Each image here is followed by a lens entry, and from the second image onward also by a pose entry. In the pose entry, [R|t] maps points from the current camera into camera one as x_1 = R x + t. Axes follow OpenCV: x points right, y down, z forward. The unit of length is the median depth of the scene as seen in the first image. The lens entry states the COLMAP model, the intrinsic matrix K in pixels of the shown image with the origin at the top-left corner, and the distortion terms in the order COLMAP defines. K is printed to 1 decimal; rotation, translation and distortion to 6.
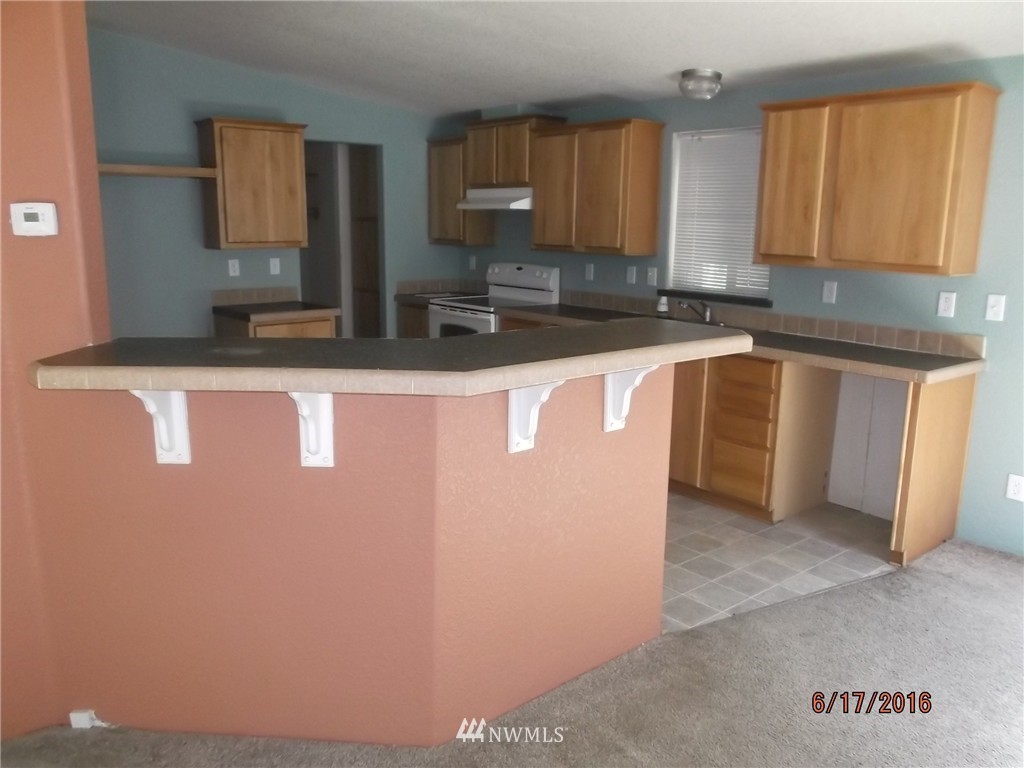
lens RADIAL K [[804.3, 0, 513.2], [0, 804.3, 385.0], [0, 0, 1]] dist [-0.028202, 0.029416]
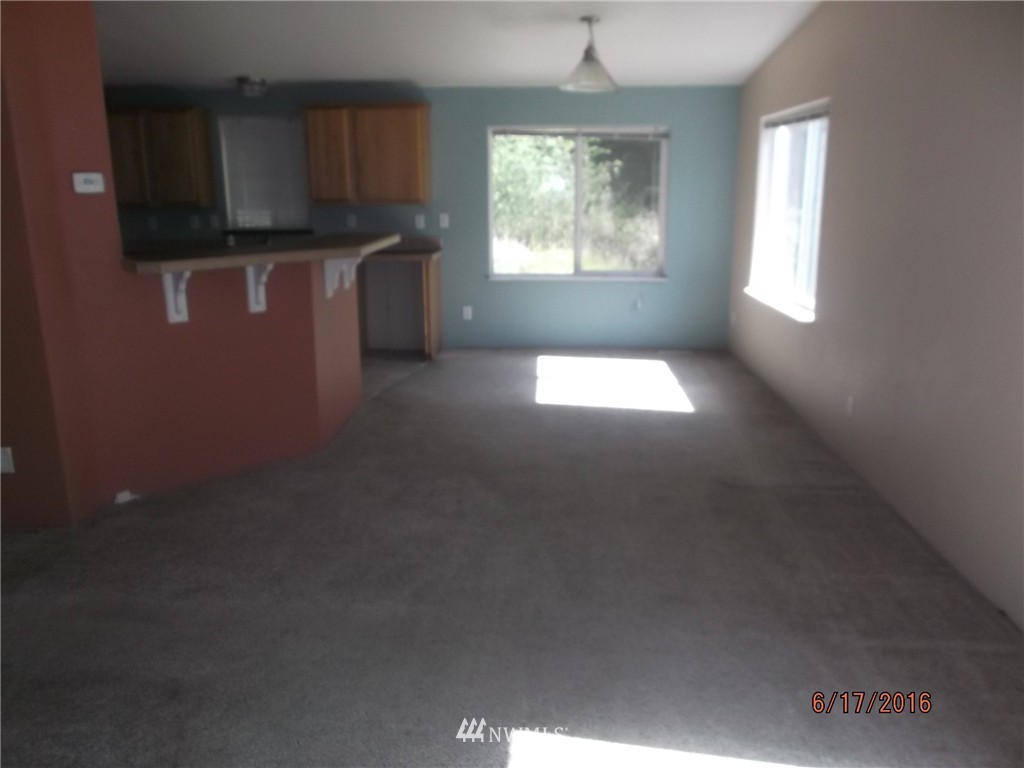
lens RADIAL K [[804.3, 0, 512.7], [0, 804.3, 382.9], [0, 0, 1]] dist [-0.028202, 0.029416]
pose [[0.691979, -0.199692, 0.693749, -0.577546], [0.169097, 0.979082, 0.113158, 0.078073], [-0.701834, 0.039008, 0.711272, -0.379909]]
